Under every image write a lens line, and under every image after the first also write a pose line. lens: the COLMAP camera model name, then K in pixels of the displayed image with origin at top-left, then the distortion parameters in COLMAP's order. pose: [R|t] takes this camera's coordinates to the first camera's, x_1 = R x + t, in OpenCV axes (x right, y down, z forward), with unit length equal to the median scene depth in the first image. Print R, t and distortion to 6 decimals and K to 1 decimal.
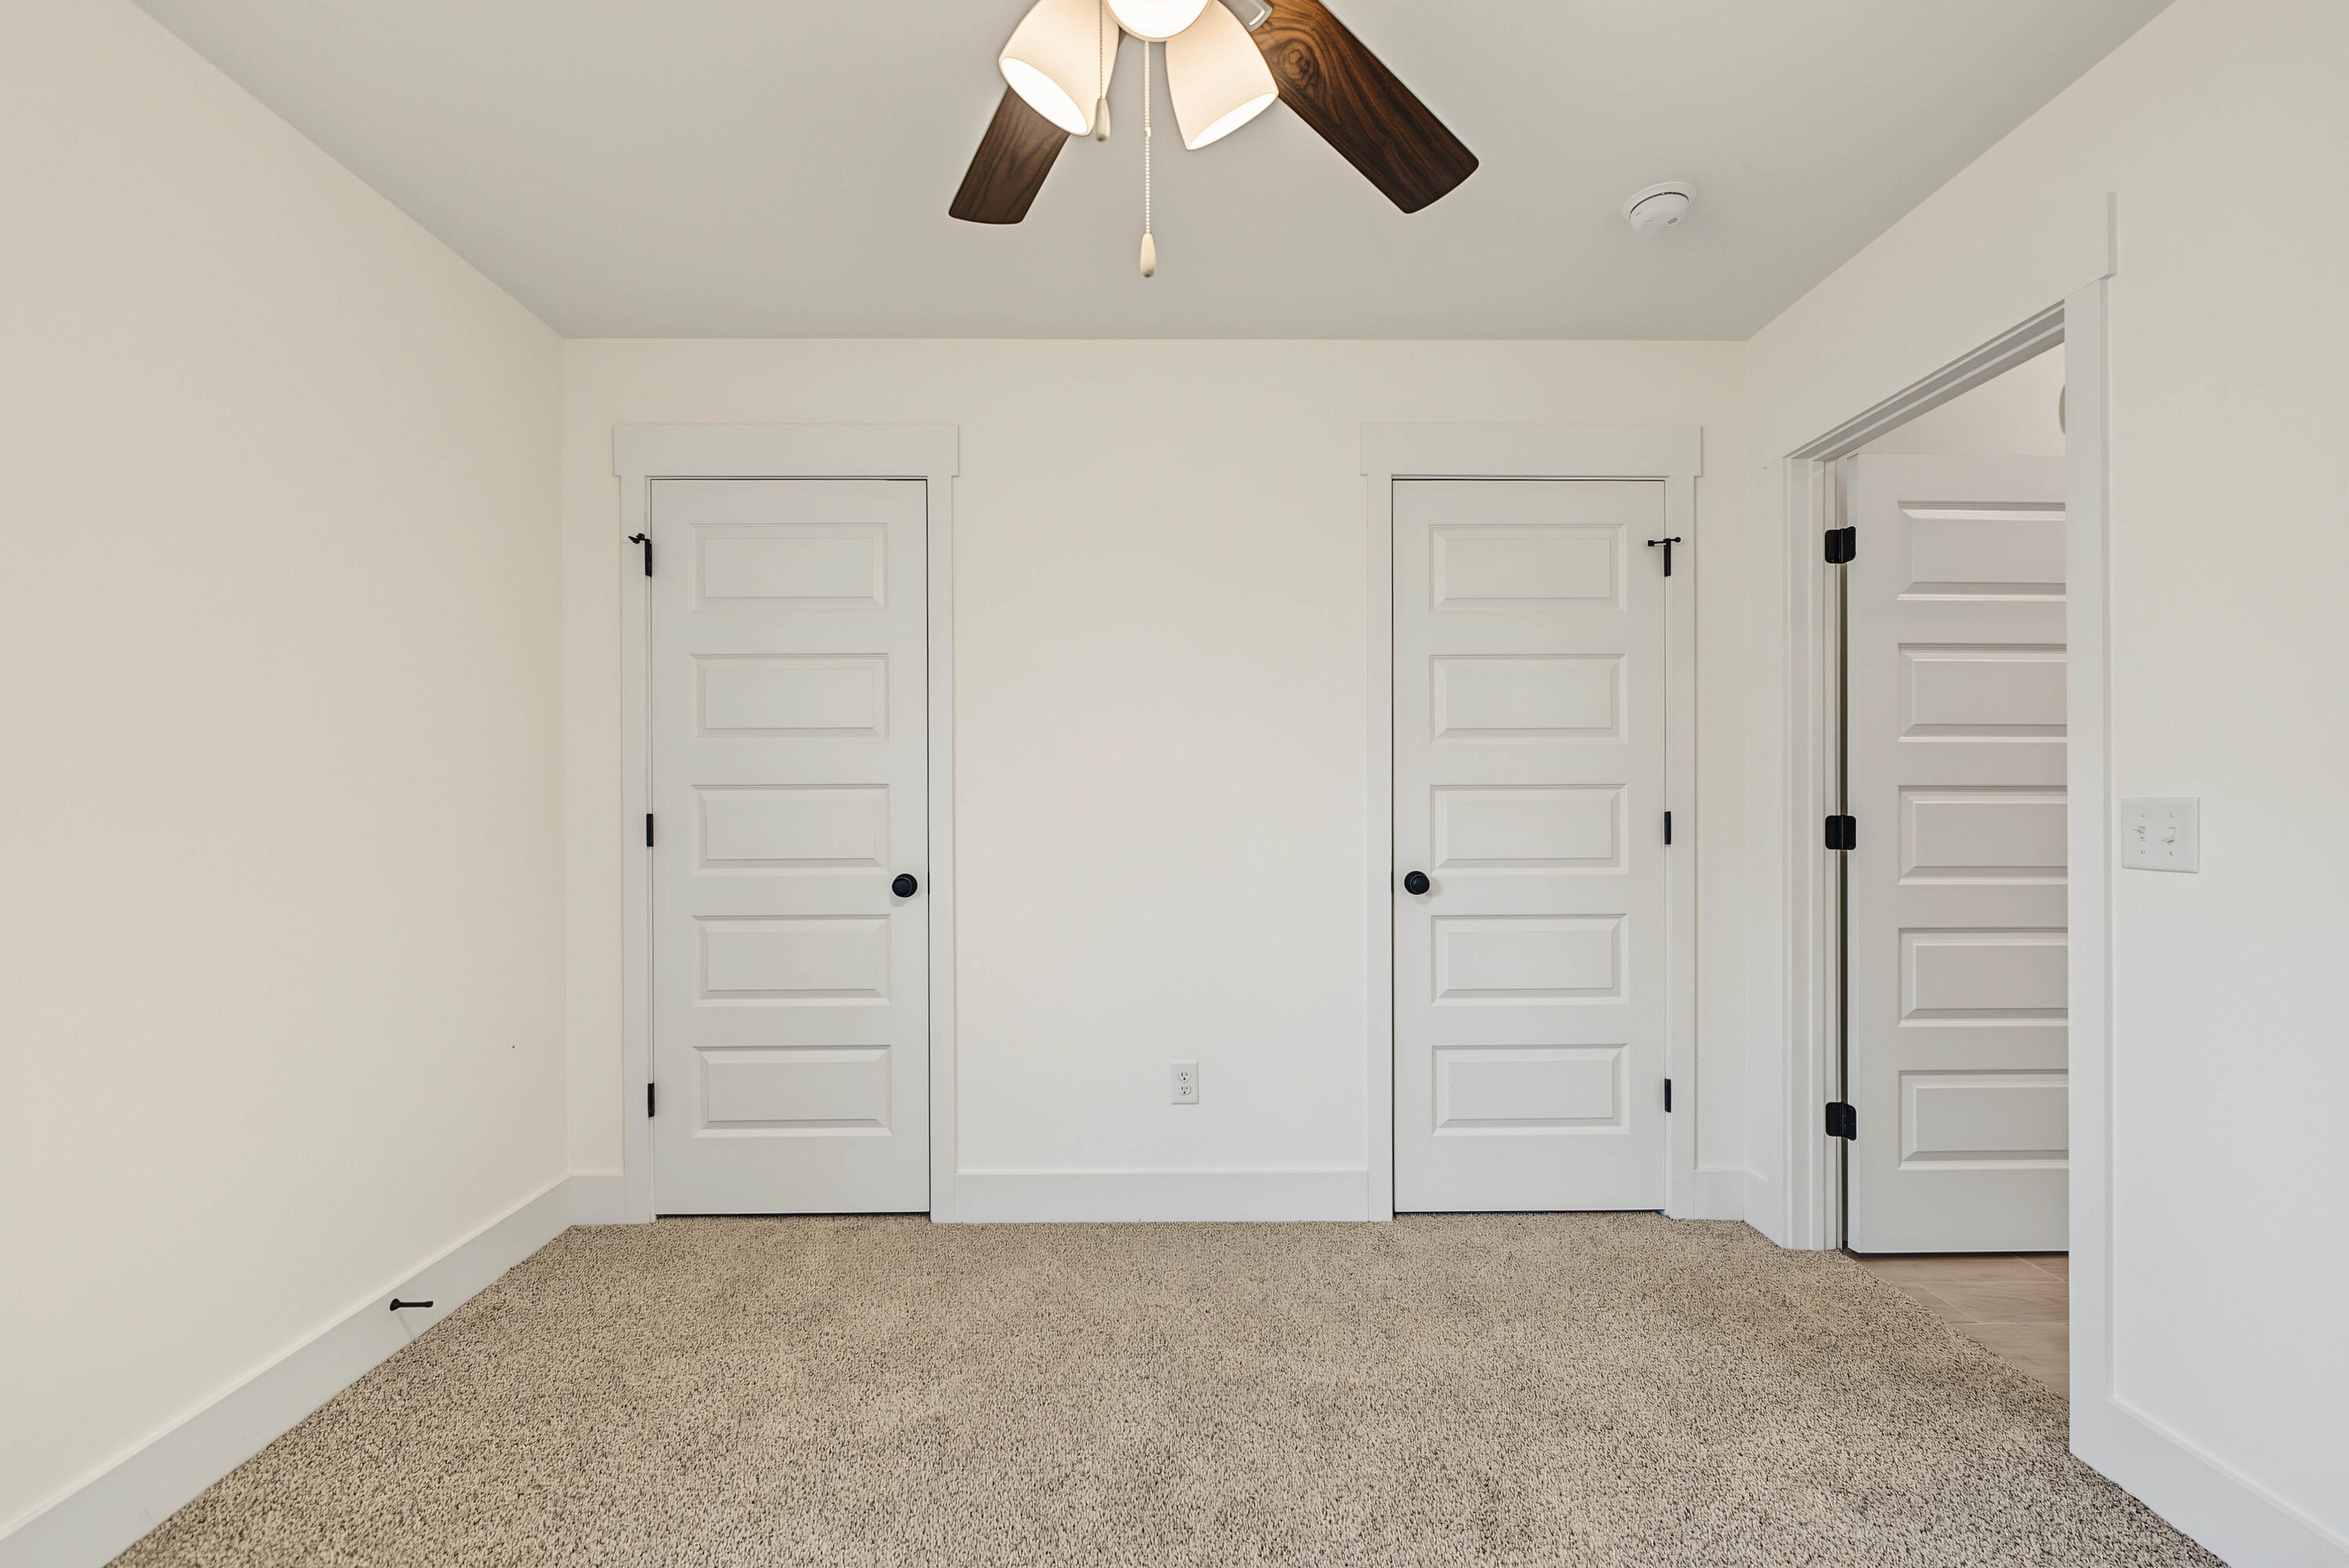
lens RADIAL K [[964.9, 0, 1173.2], [0, 964.9, 798.9], [0, 0, 1]] dist [0.003915, -0.000714]
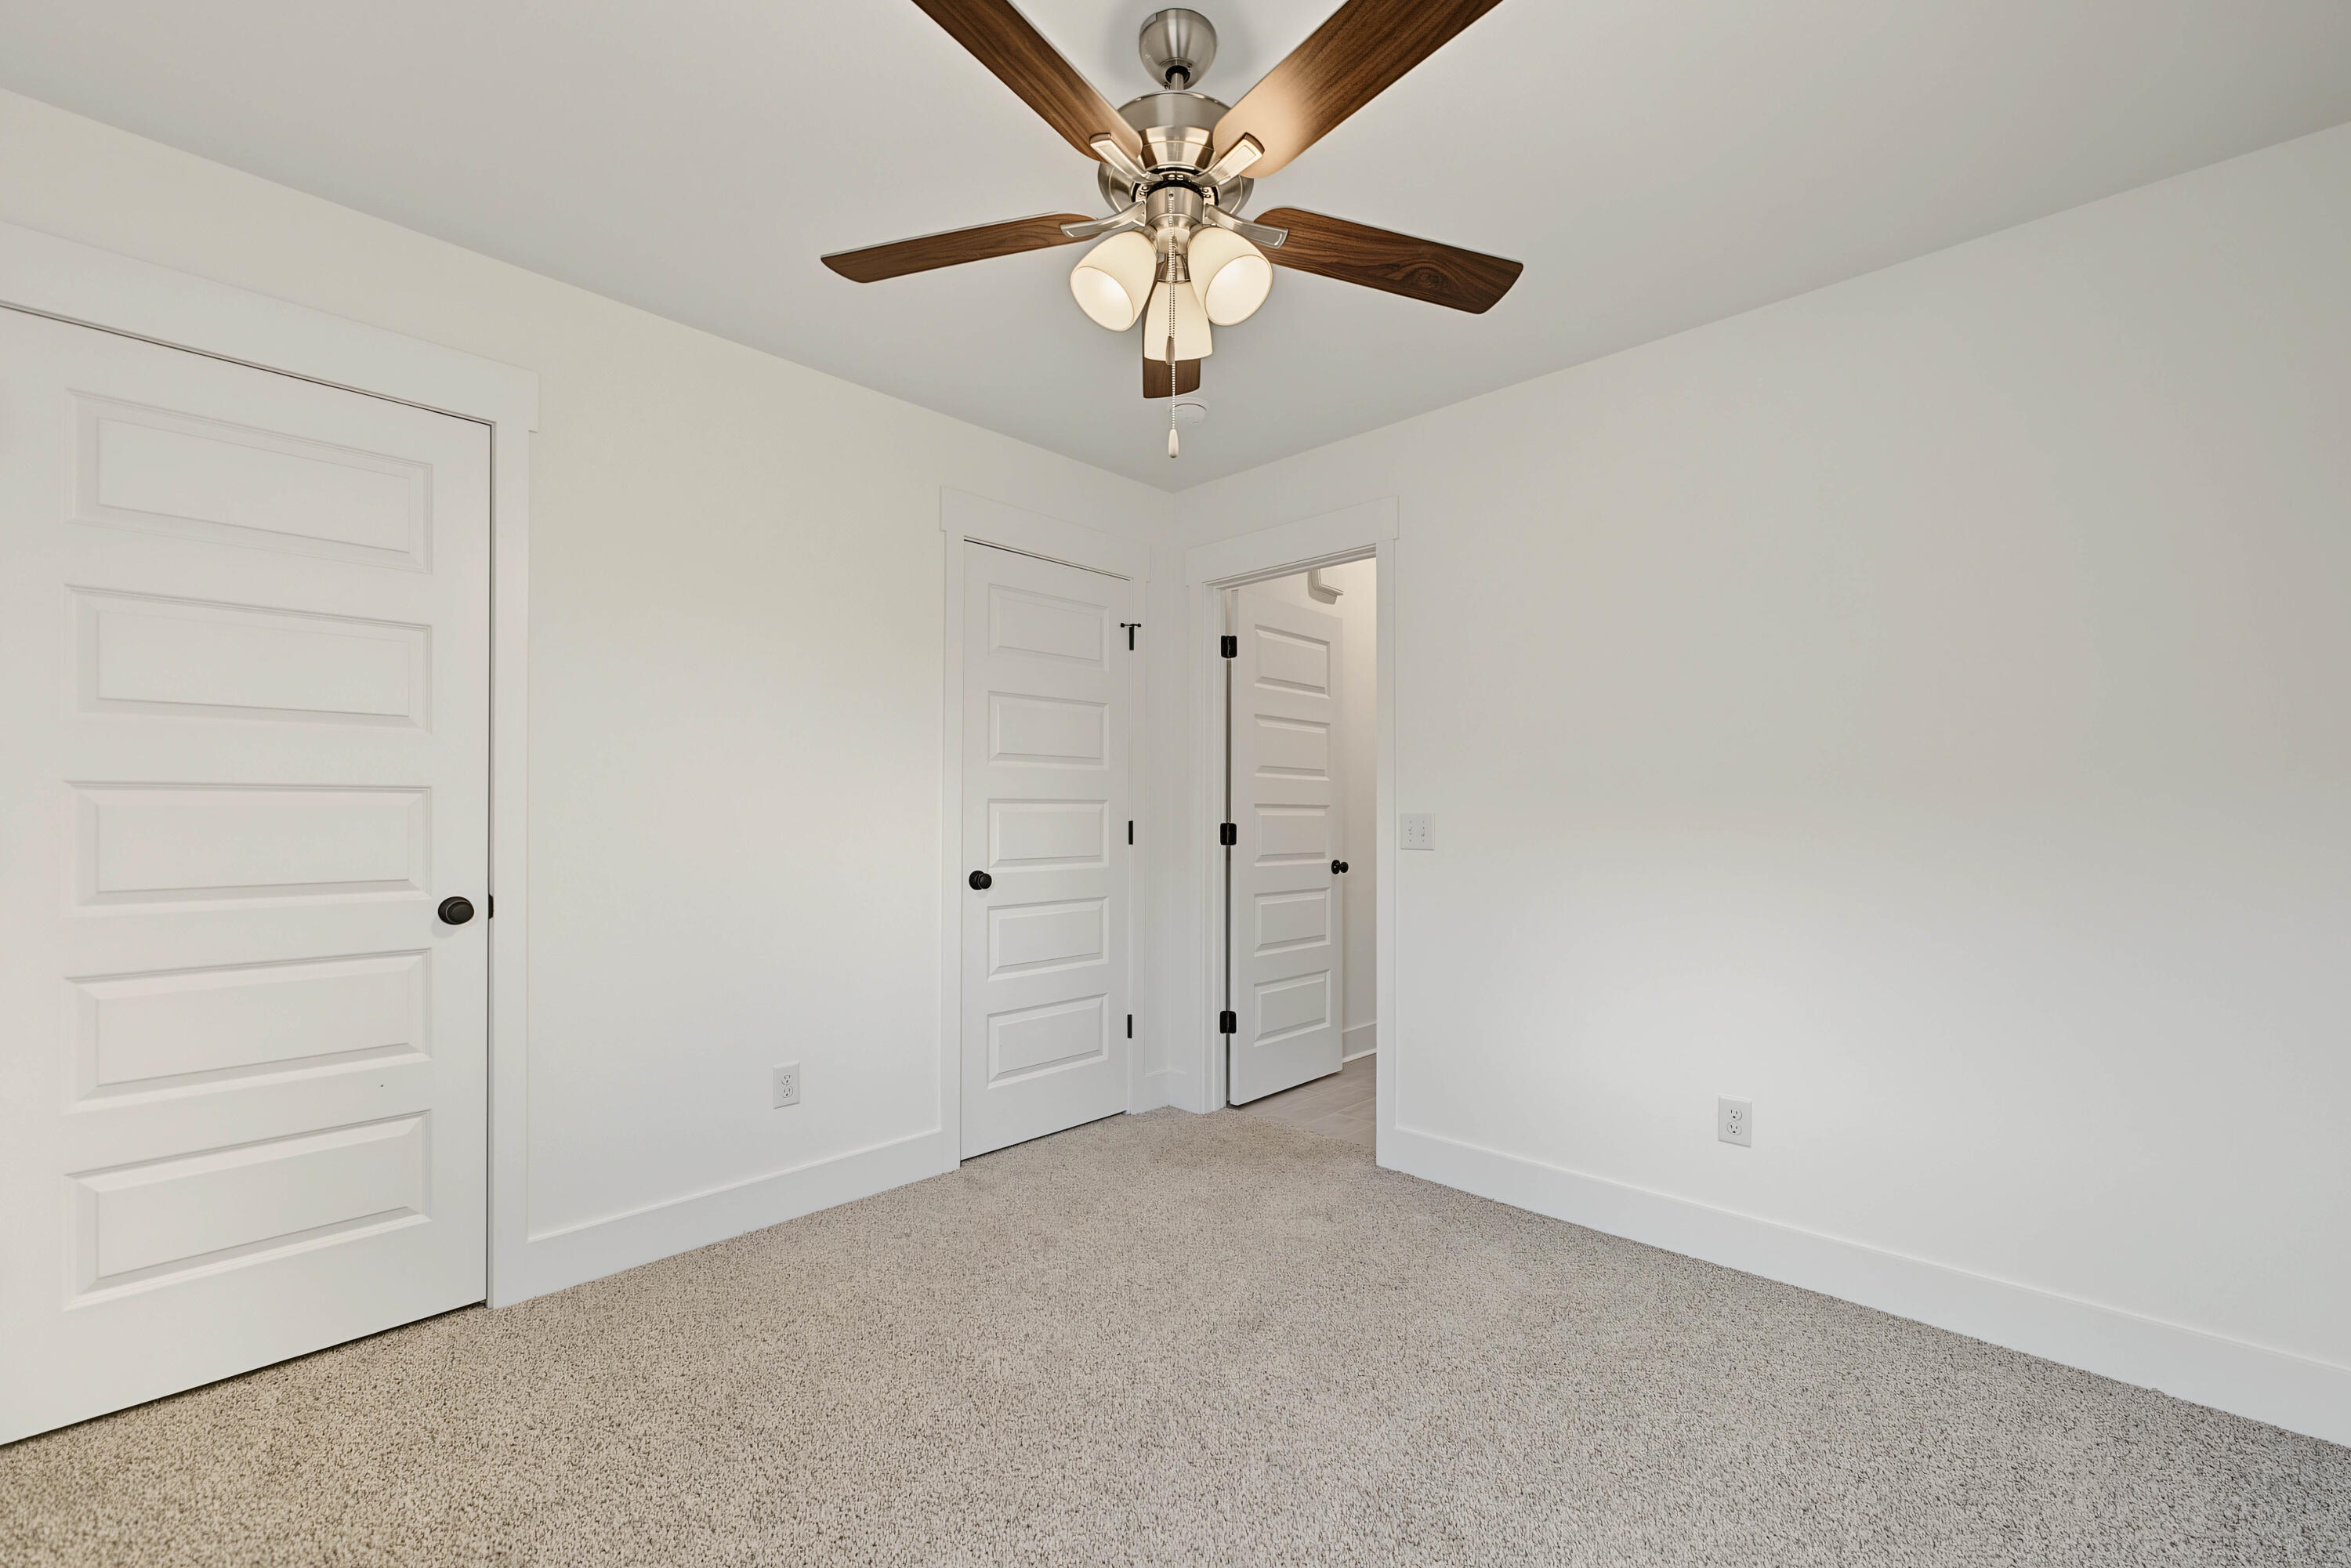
lens RADIAL K [[965.8, 0, 1185.3], [0, 965.8, 803.1], [0, 0, 1]] dist [0.003915, -0.000714]
pose [[0.697558, 0.012540, 0.716418, -0.439820], [-0.007863, 0.999921, -0.009847, 0.001150], [-0.716485, 0.001236, 0.697602, -0.019645]]
